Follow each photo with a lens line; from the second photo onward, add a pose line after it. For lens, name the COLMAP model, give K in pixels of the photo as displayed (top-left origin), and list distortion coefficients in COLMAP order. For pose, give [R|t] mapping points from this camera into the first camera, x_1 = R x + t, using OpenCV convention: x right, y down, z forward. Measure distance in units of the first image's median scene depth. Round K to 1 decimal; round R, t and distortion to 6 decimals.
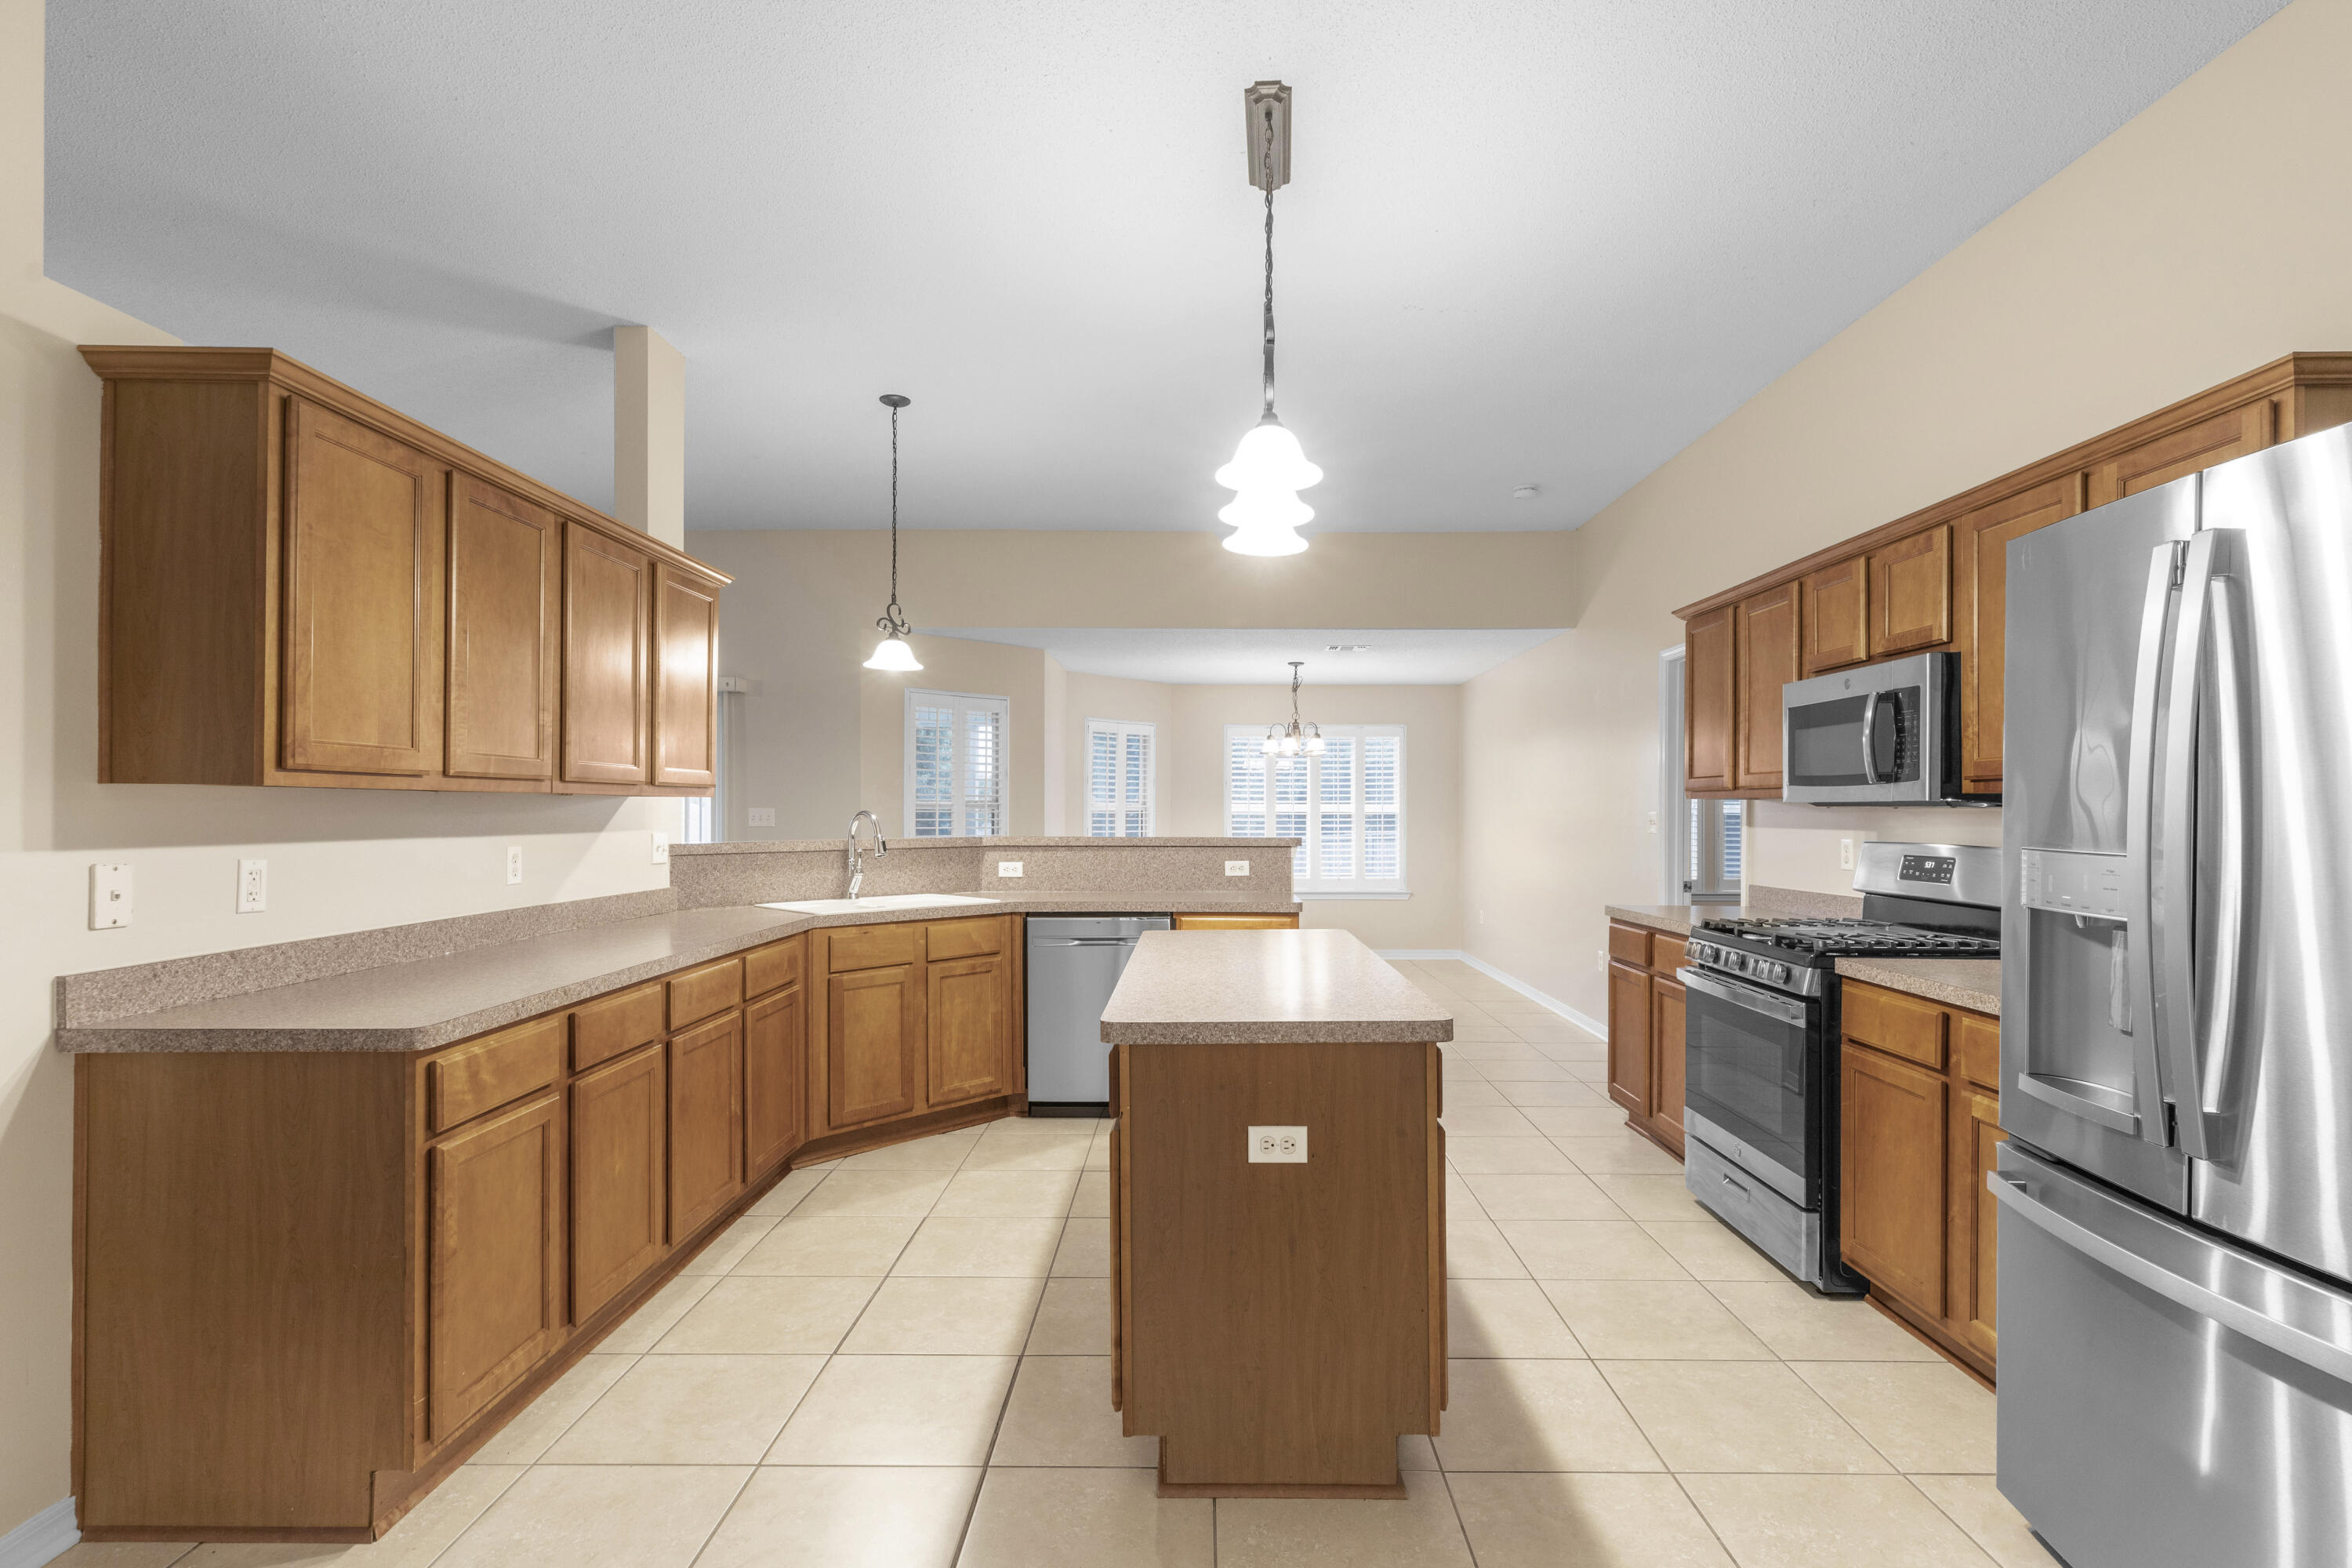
lens RADIAL K [[1132.8, 0, 1181.2], [0, 1132.8, 798.0], [0, 0, 1]] dist [0.004483, 0.000925]
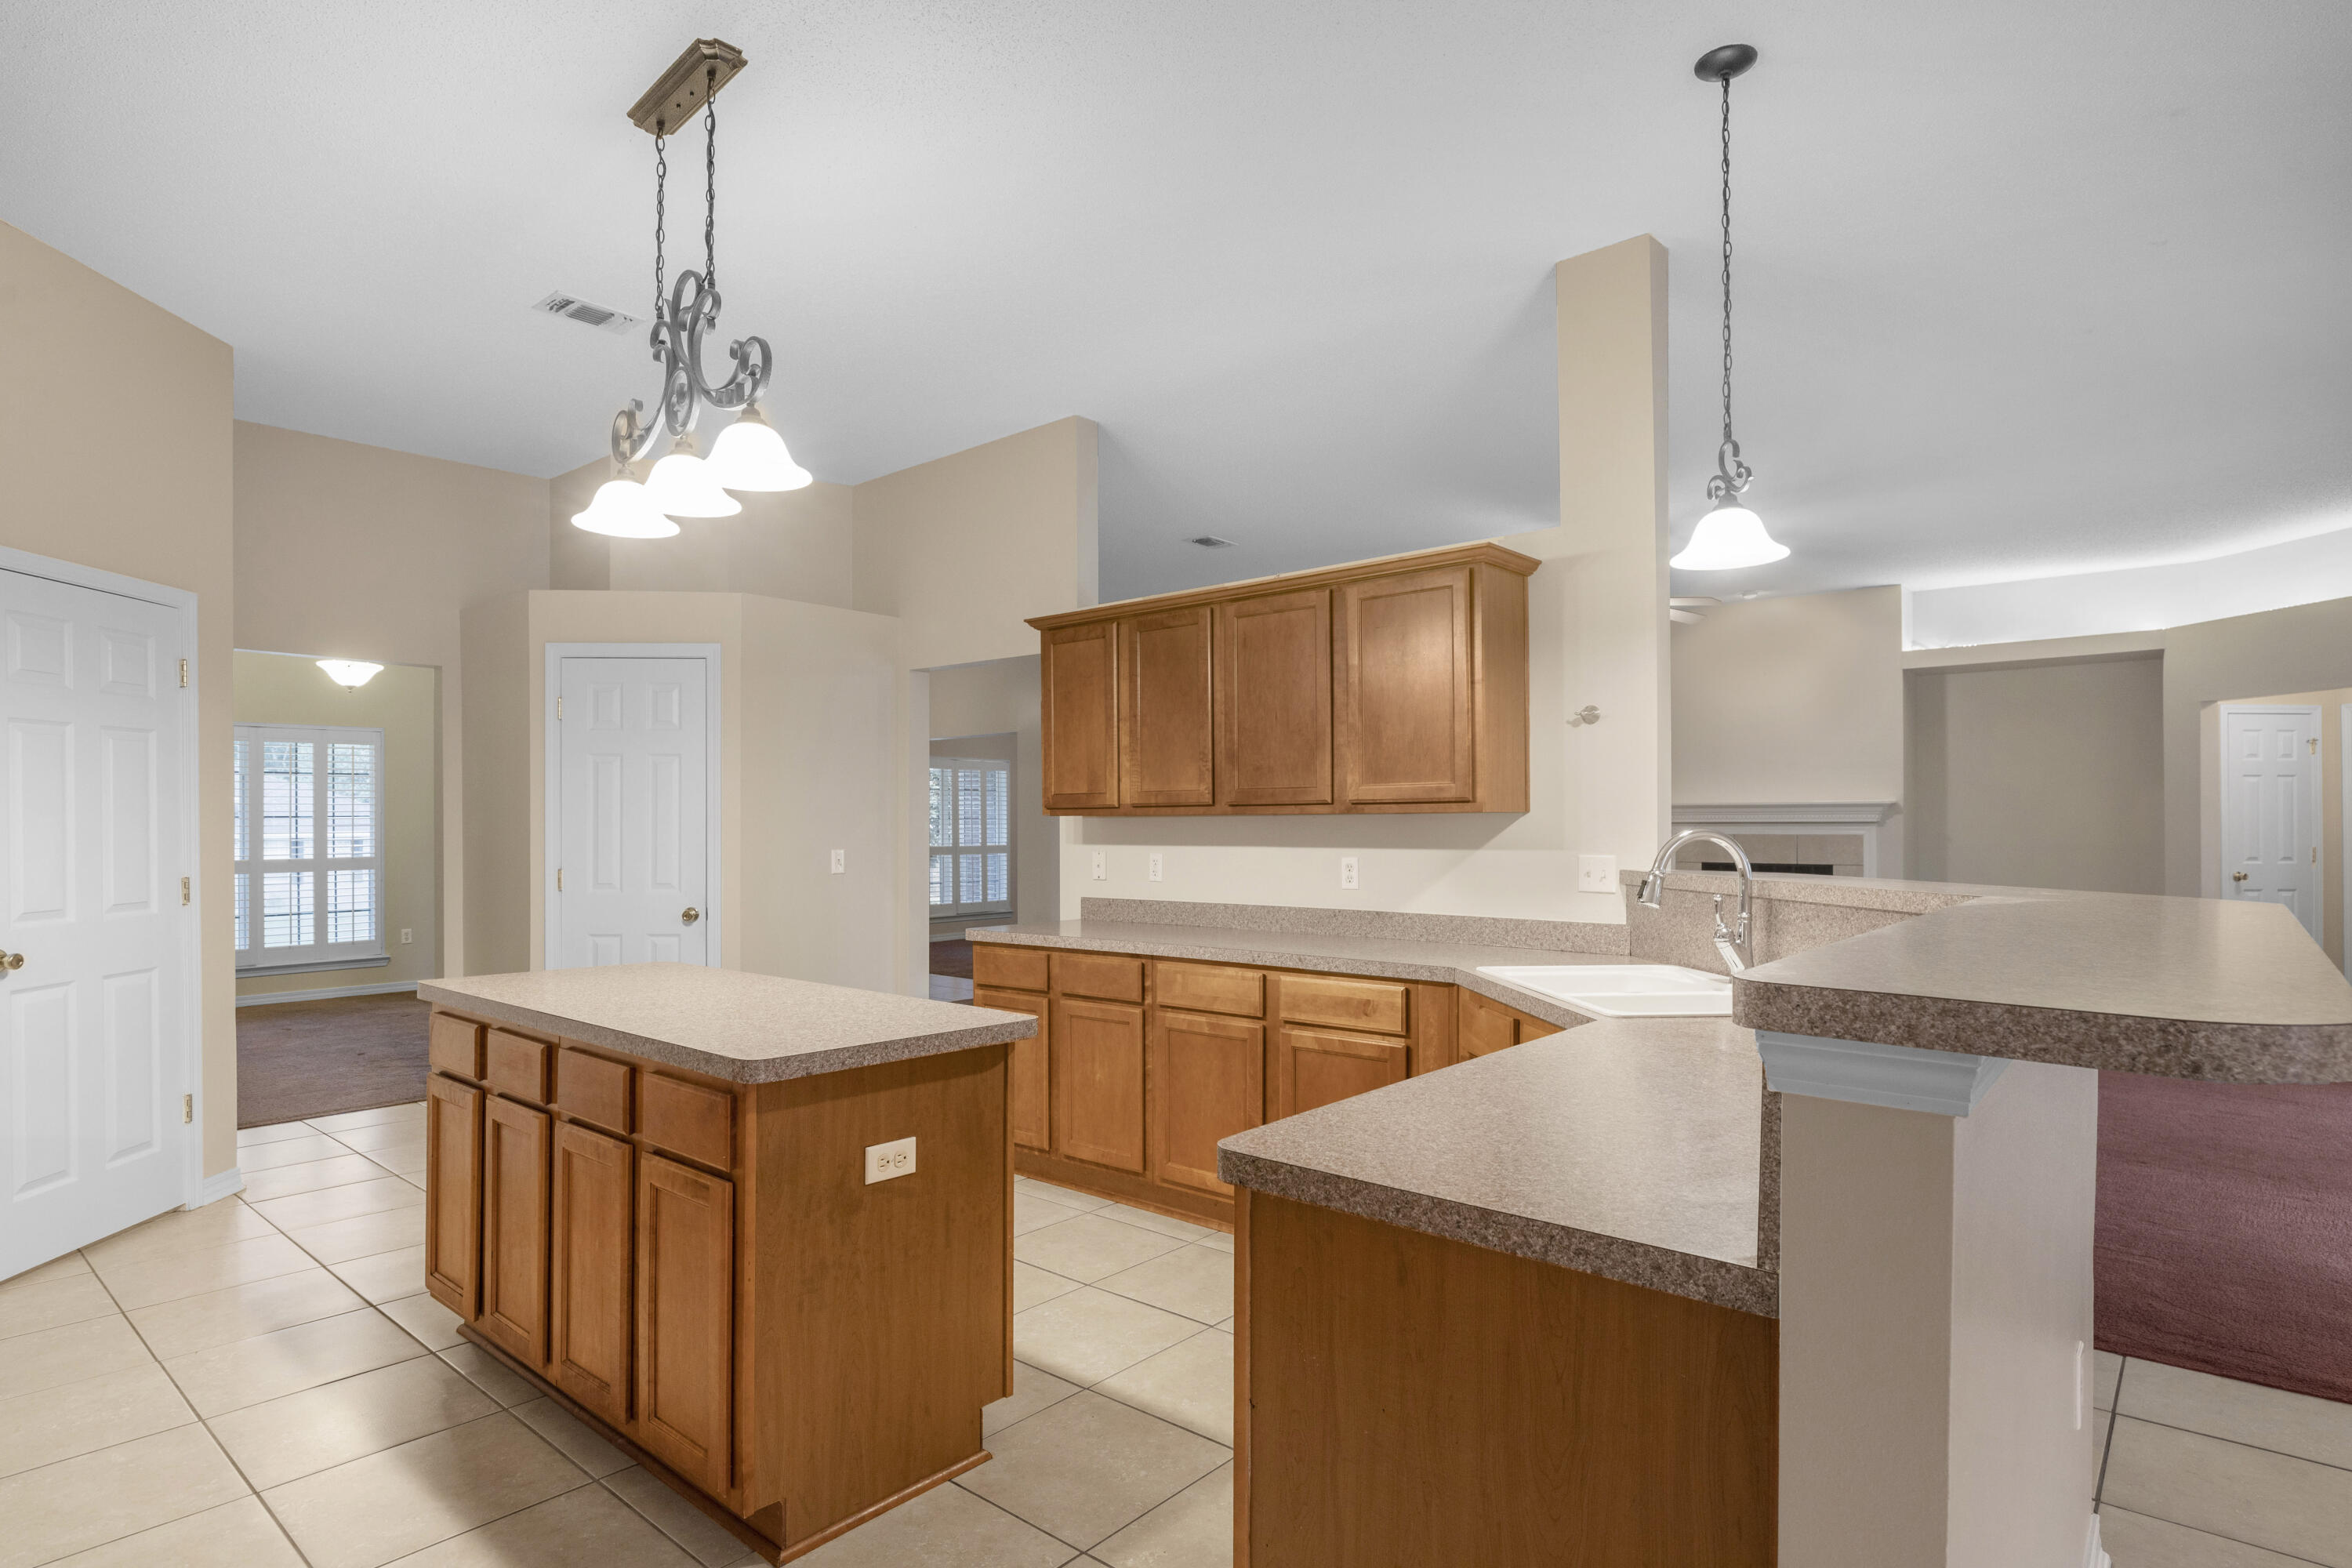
lens RADIAL K [[1224.2, 0, 1168.3], [0, 1224.2, 803.5], [0, 0, 1]] dist [0.001614, -0.000073]
pose [[0.617724, 0.011879, 0.786305, -0.296577], [-0.007040, 0.999929, -0.009576, 0.000632], [-0.786363, 0.000379, 0.617764, 0.069272]]
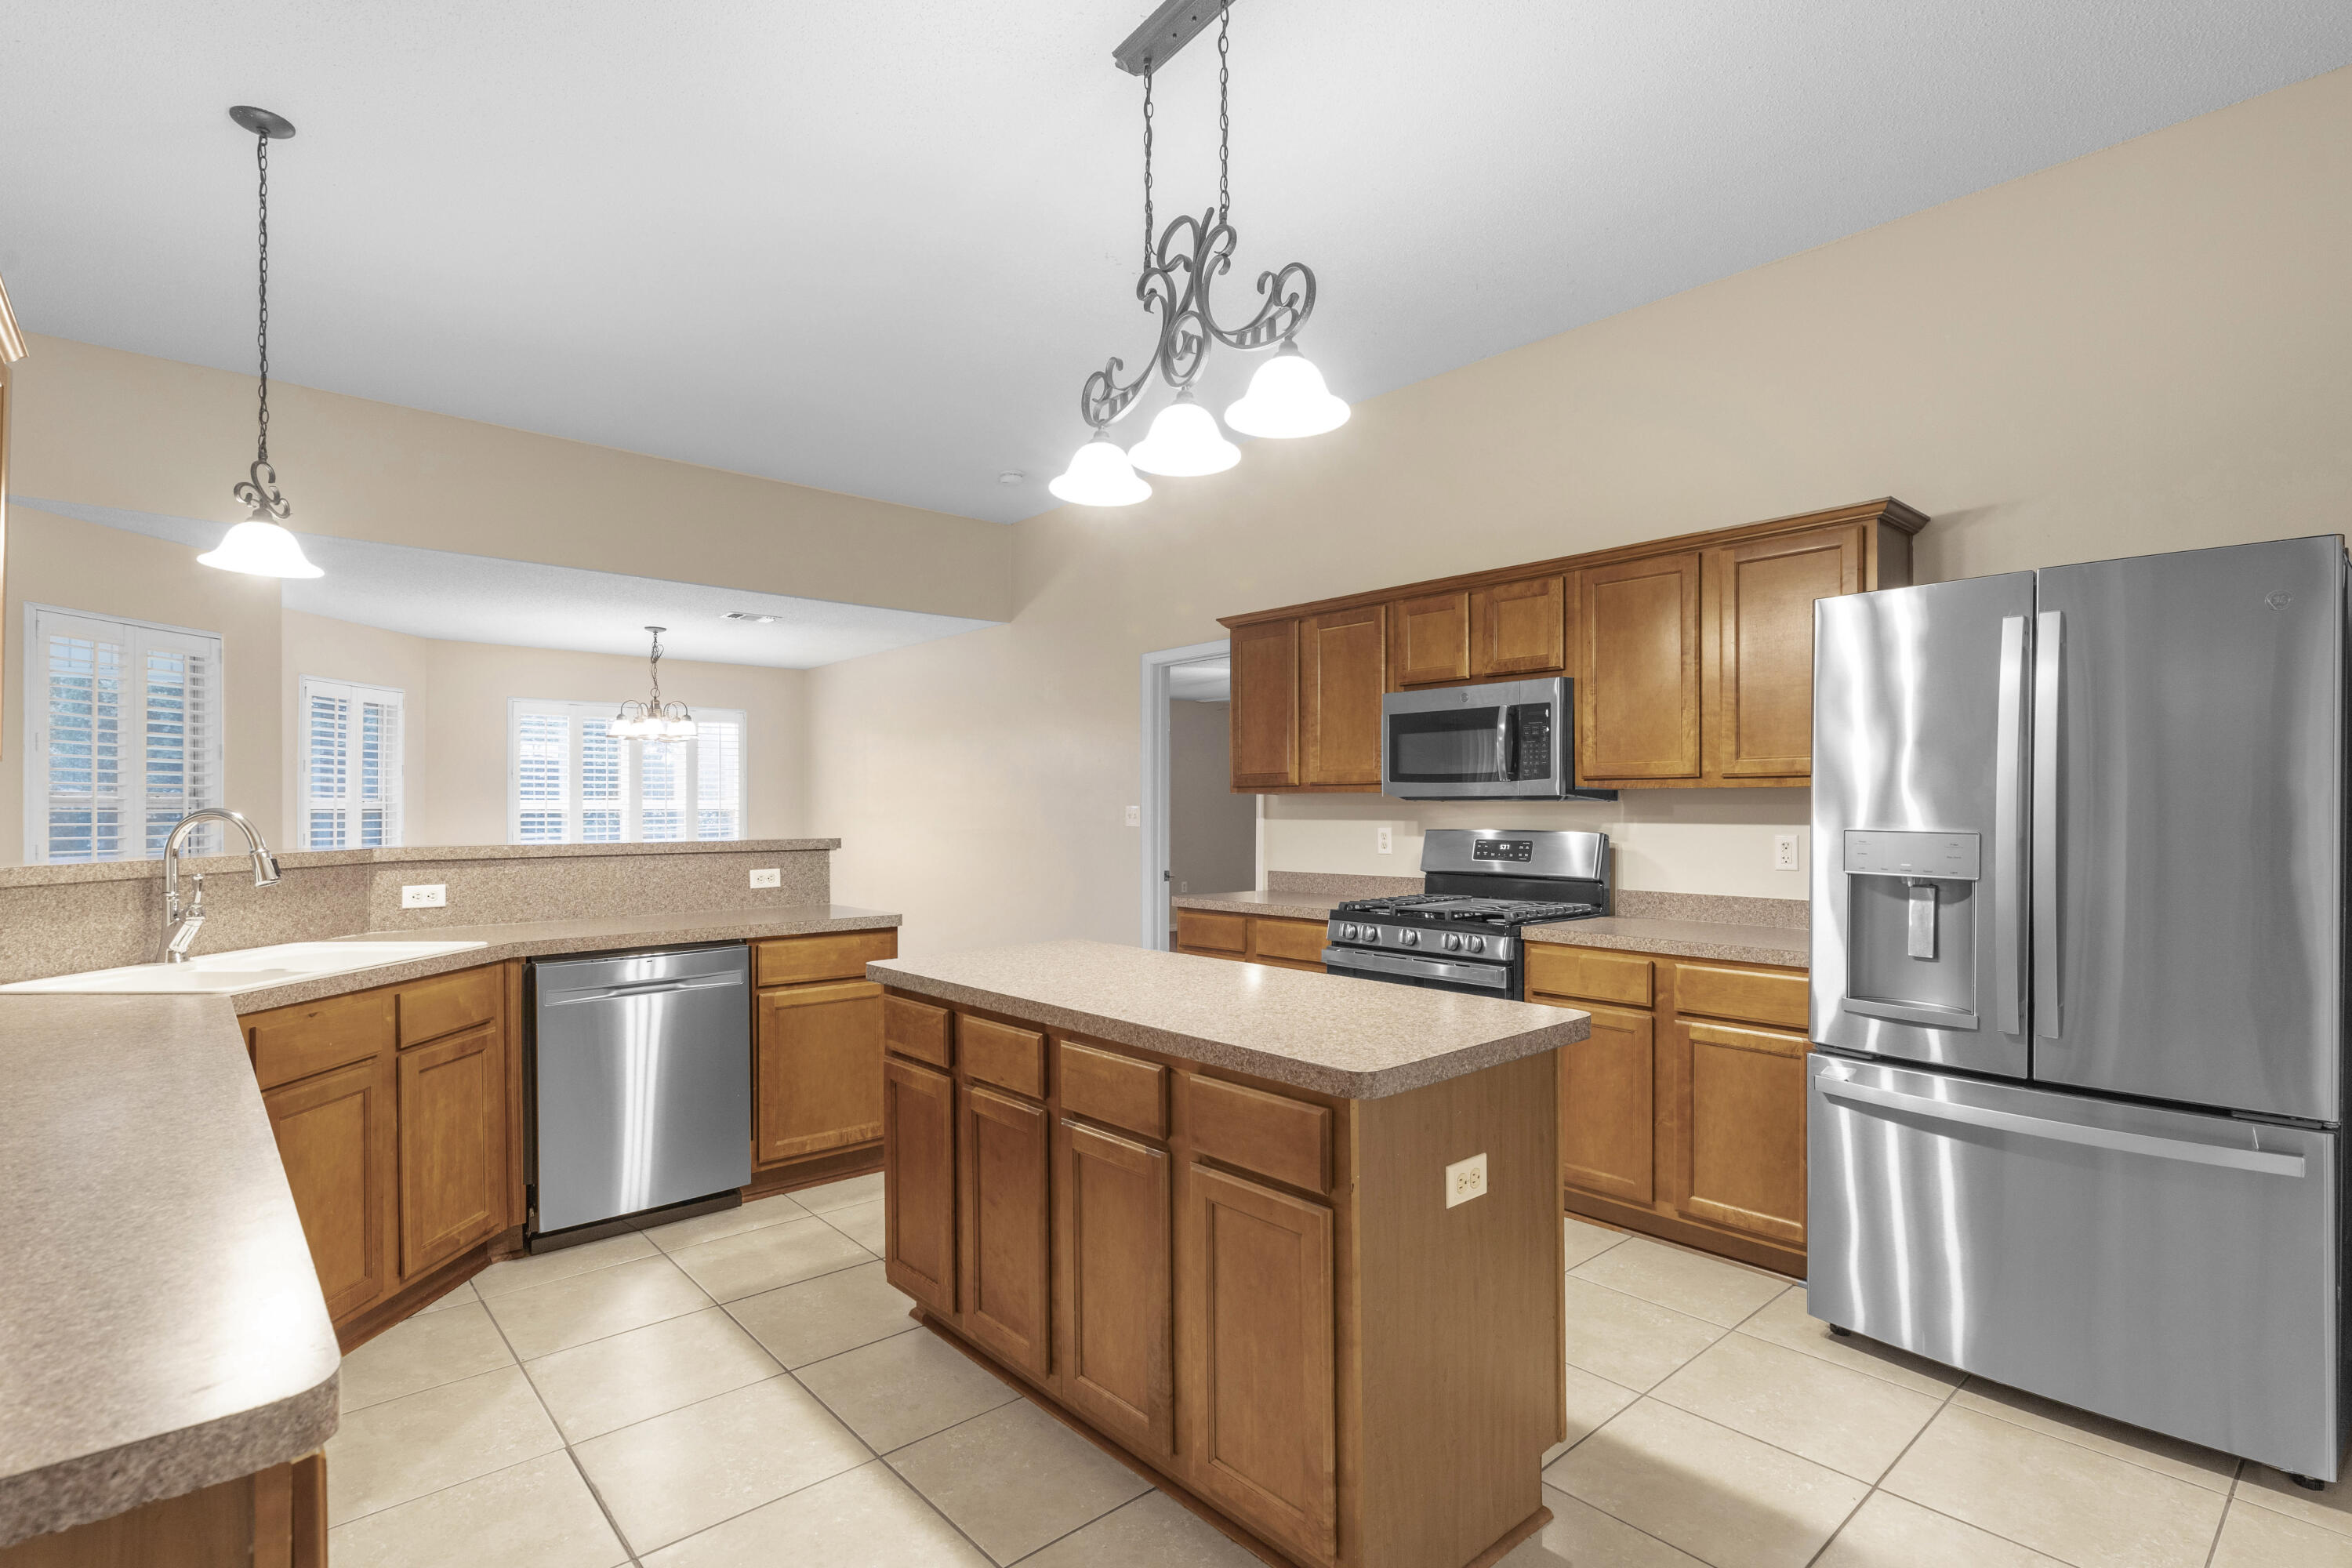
lens RADIAL K [[1132.8, 0, 1184.3], [0, 1132.8, 798.5], [0, 0, 1]] dist [0.004483, 0.000925]
pose [[0.731997, 0.001440, 0.681306, -0.326790], [-0.003383, 0.999993, 0.001521, 0.003753], [-0.681300, -0.003418, 0.731997, 0.243595]]
